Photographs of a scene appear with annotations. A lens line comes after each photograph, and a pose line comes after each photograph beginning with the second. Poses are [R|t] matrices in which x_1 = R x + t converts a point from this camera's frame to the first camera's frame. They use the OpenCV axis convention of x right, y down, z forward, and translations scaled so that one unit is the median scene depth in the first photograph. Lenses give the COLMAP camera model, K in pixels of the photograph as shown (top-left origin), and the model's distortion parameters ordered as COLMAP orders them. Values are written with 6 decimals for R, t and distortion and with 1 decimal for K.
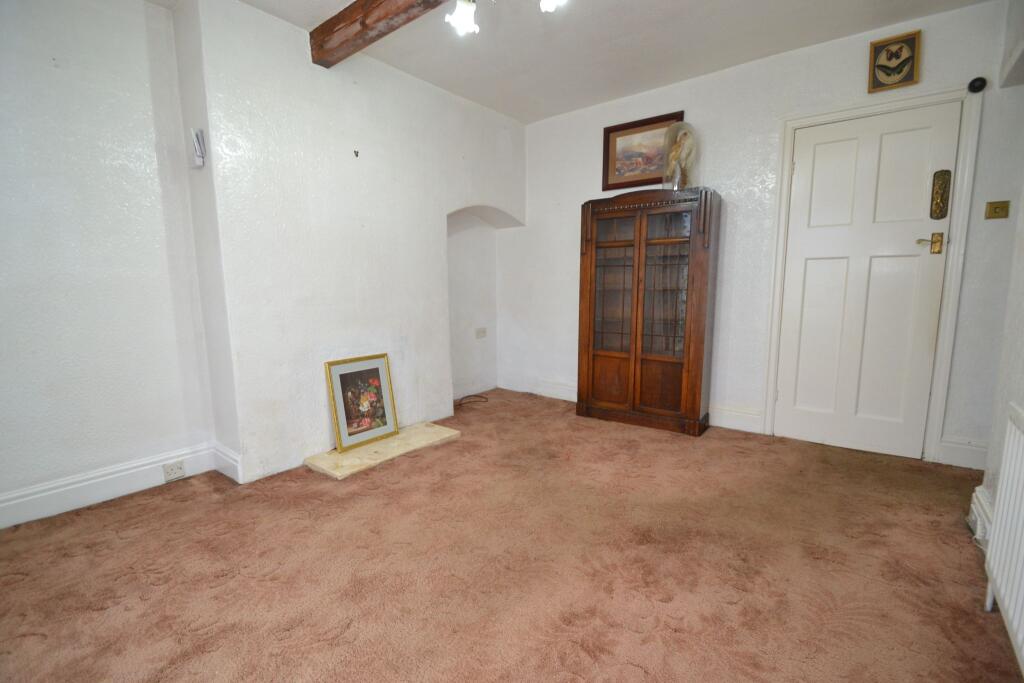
lens RADIAL K [[456.3, 0, 507.3], [0, 456.3, 344.3], [0, 0, 1]] dist [0.010720, 0.000007]
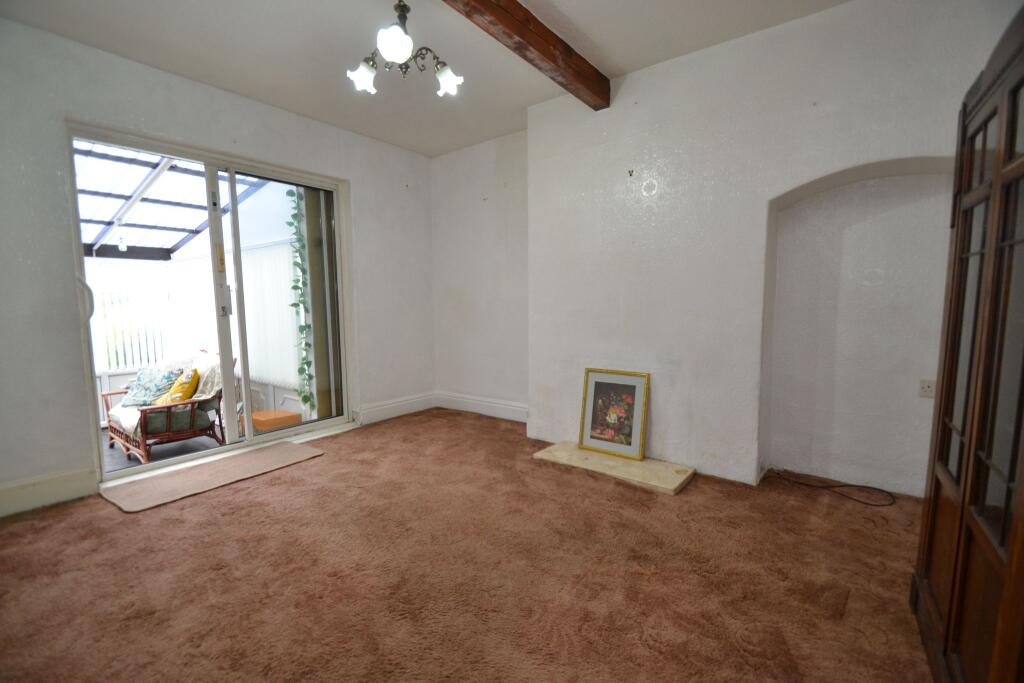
lens RADIAL K [[456.3, 0, 507.3], [0, 456.3, 344.3], [0, 0, 1]] dist [0.010720, 0.000007]
pose [[0.012318, 0.100159, -0.994895, 0.716014], [-0.122696, 0.987603, 0.097906, -0.104284], [0.992368, 0.120863, 0.024454, 0.738353]]
